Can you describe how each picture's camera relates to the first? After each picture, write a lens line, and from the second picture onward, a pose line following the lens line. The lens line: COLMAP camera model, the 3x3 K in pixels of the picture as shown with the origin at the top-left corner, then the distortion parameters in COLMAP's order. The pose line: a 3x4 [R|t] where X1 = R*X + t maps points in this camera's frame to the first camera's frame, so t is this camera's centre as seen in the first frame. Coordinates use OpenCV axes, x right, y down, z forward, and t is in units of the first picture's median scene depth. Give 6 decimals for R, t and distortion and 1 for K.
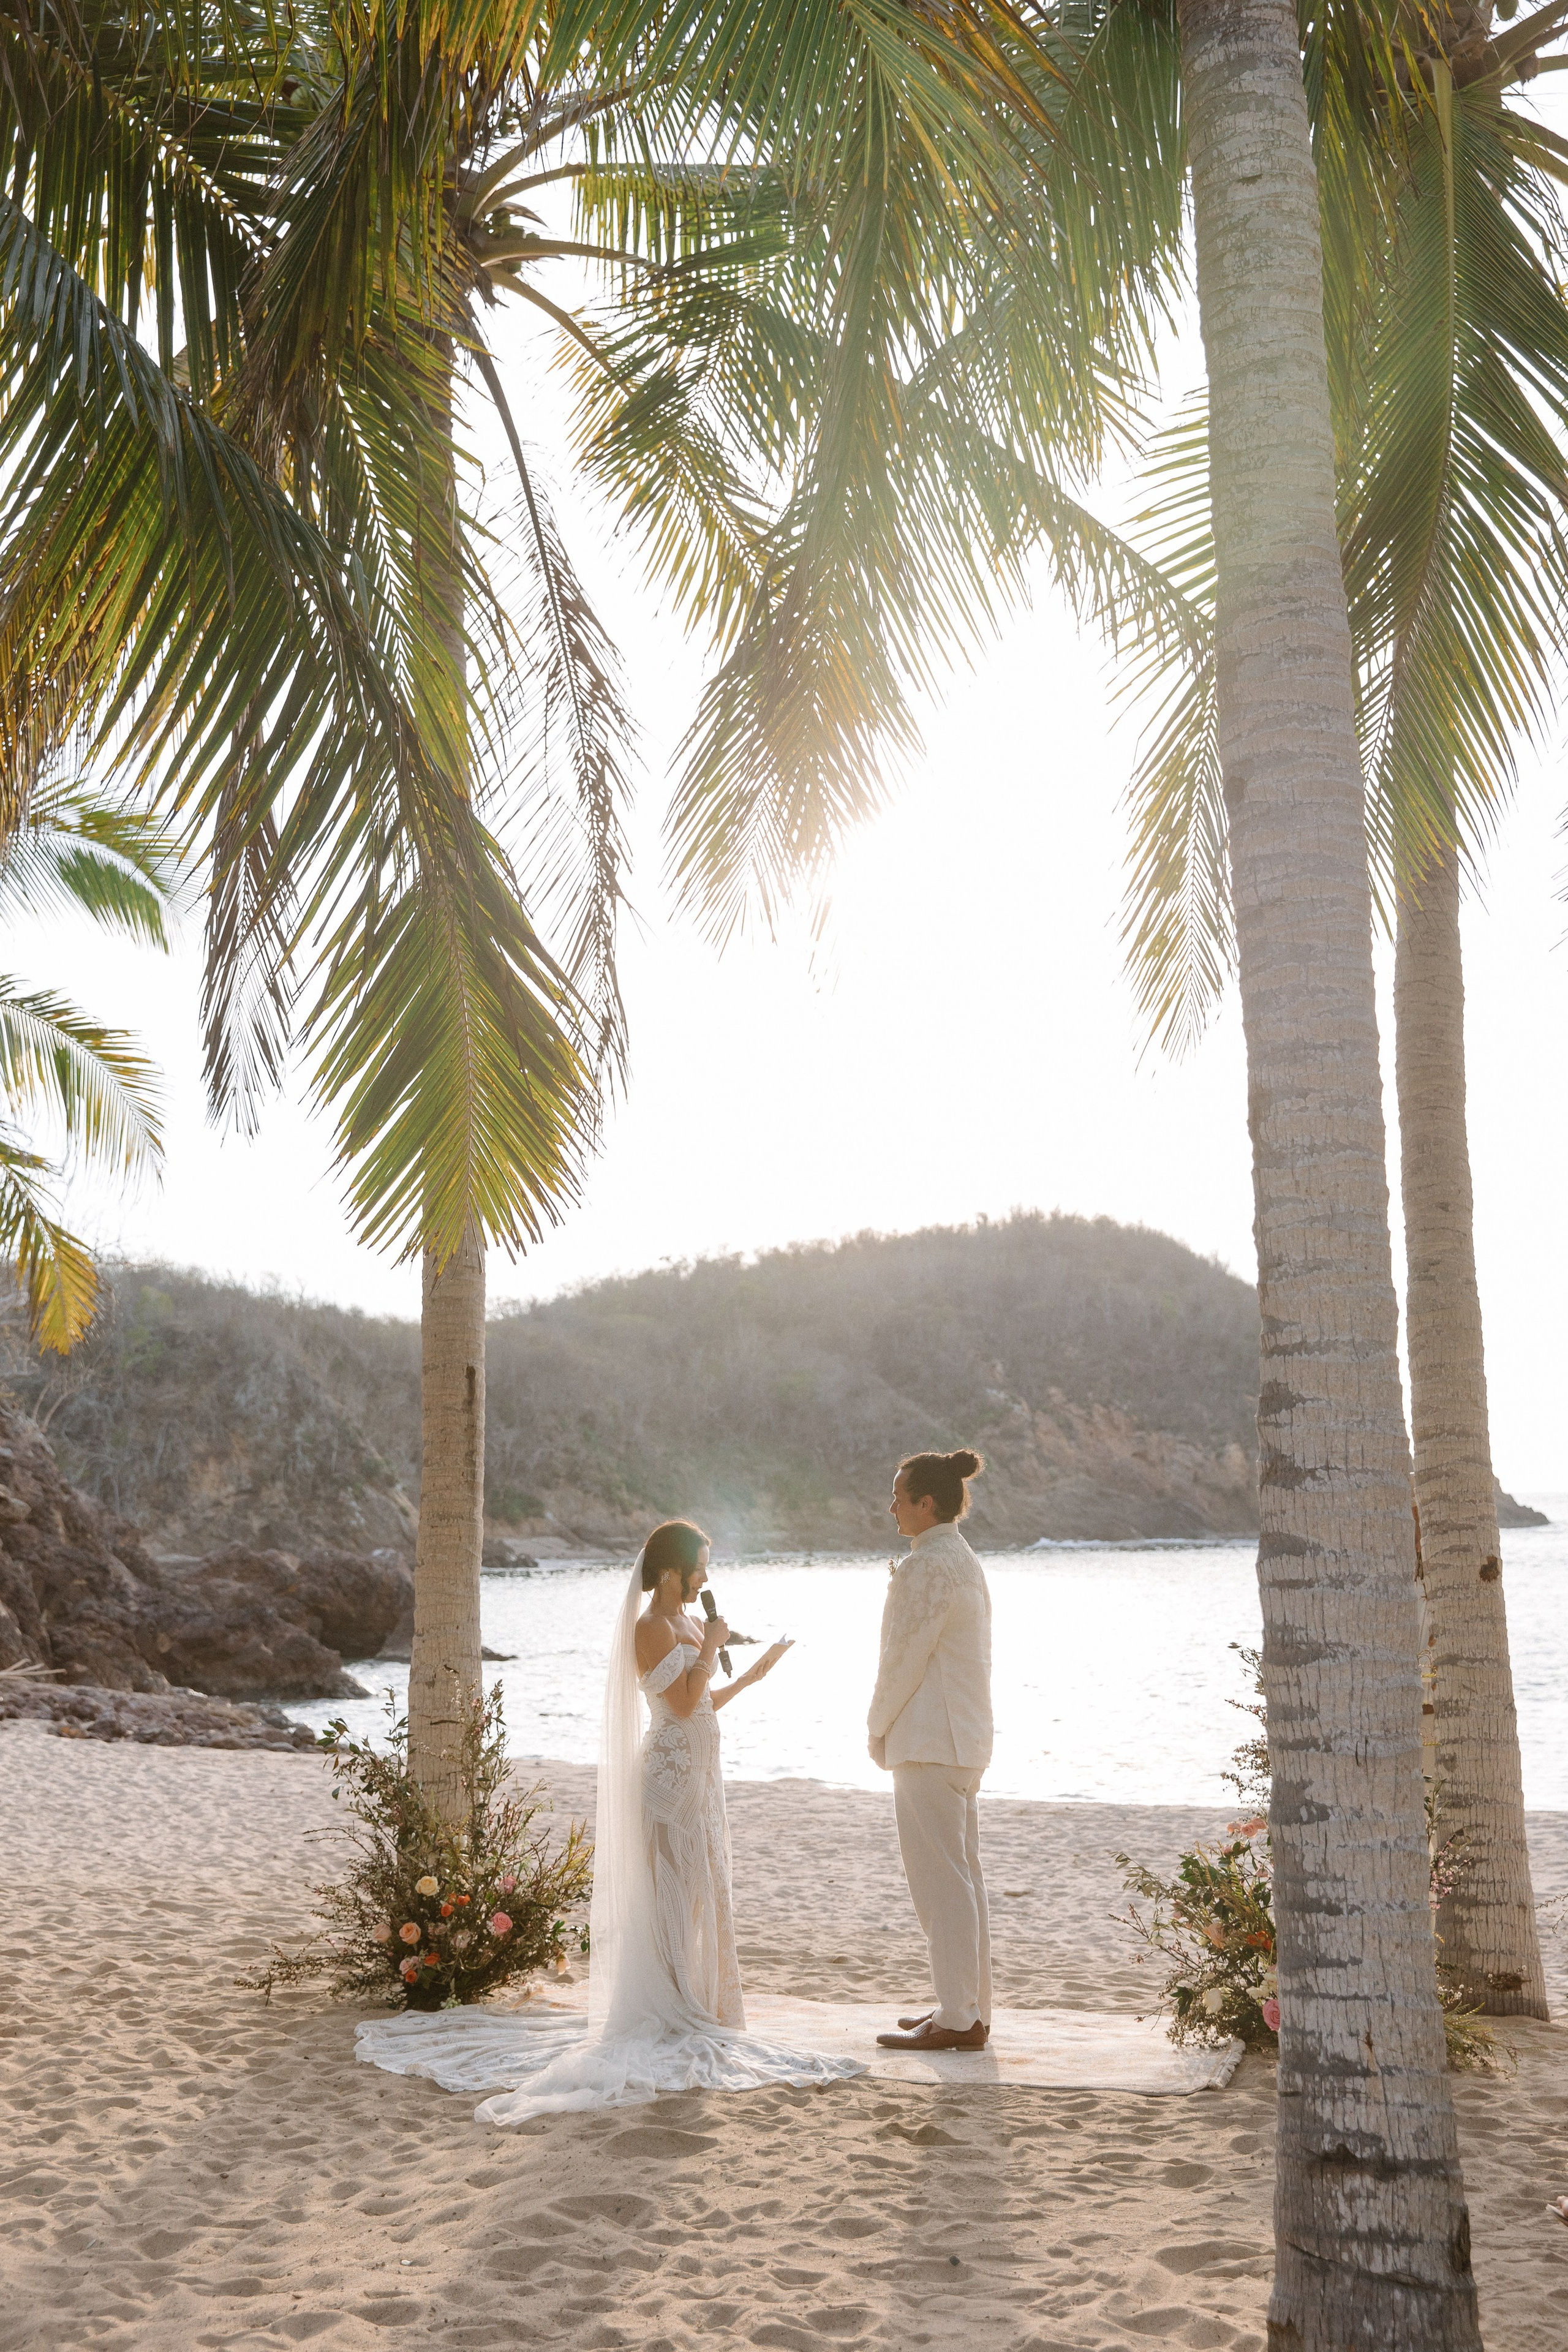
lens RADIAL K [[2684.5, 0, 795.1], [0, 2684.5, 1173.7], [0, 0, 1]] dist [0.131035, 0.000000]
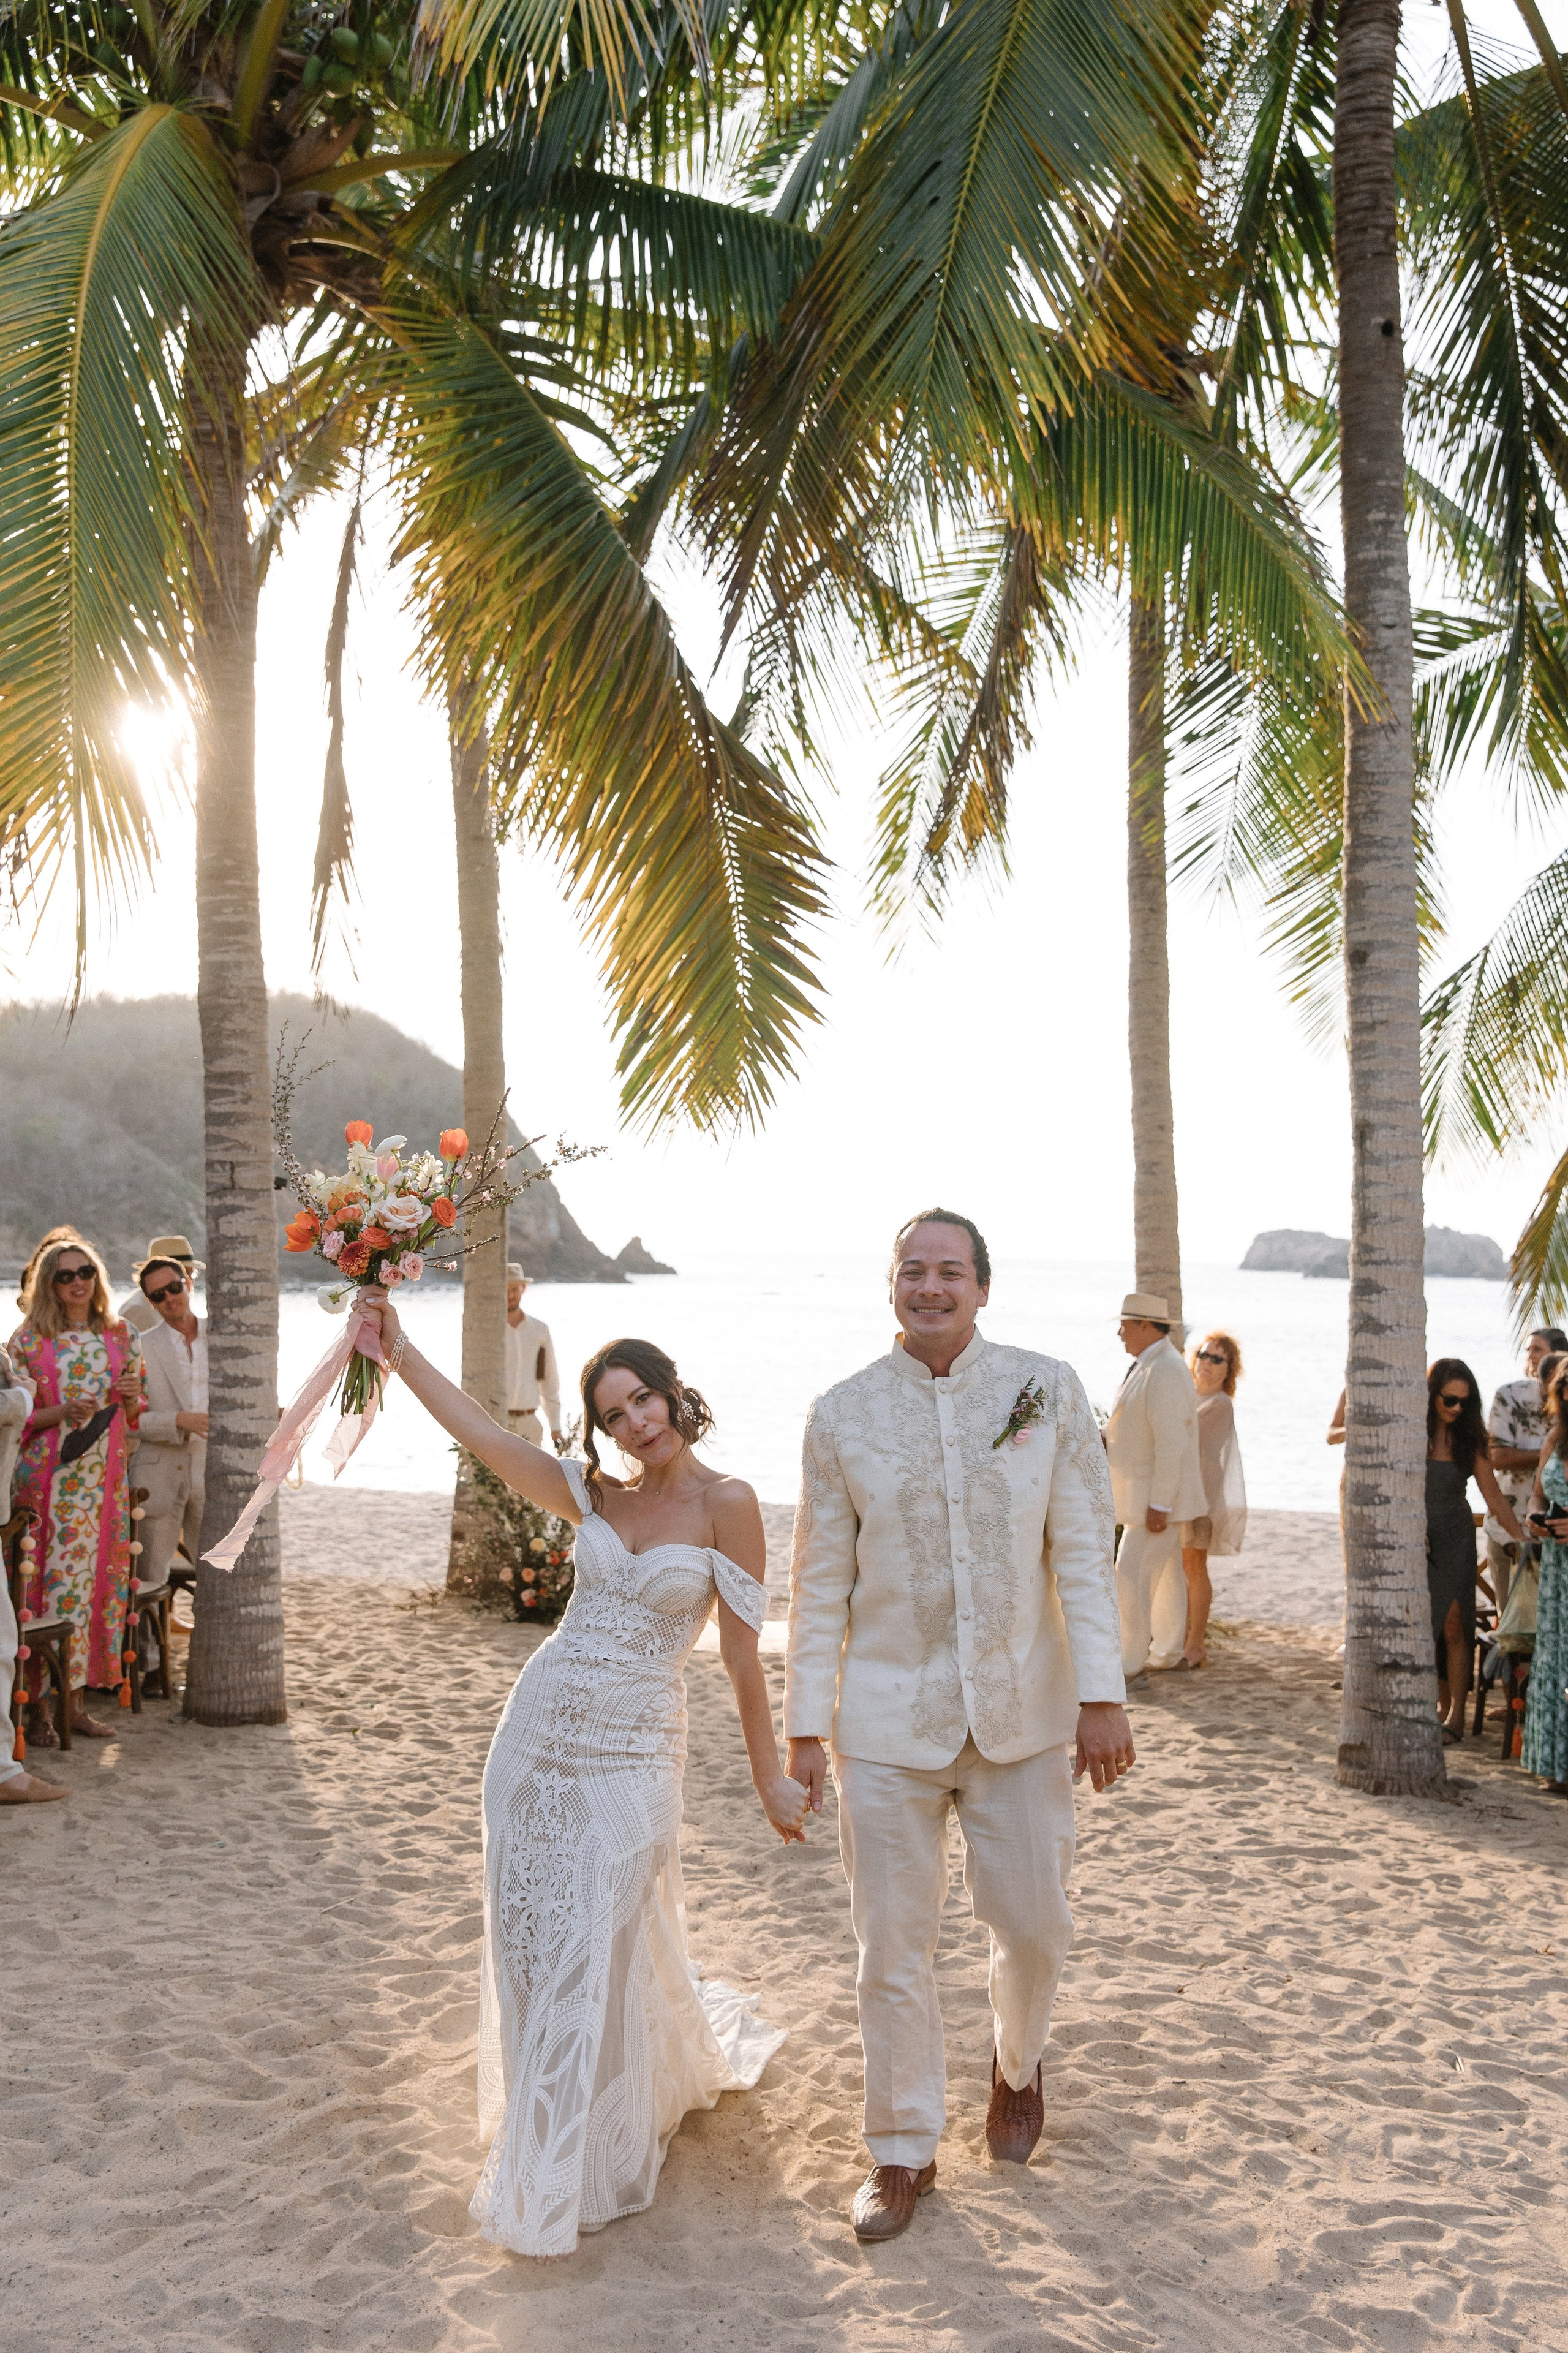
lens RADIAL K [[2336.4, 0, 786.0], [0, 2336.4, 1173.2], [0, 0, 1]] dist [0.021855, 0.000000]
pose [[0.950167, 0.050478, 0.307626, -0.751582], [-0.077751, 0.993991, 0.077047, -0.095203], [-0.301889, -0.097126, 0.948383, -0.447159]]
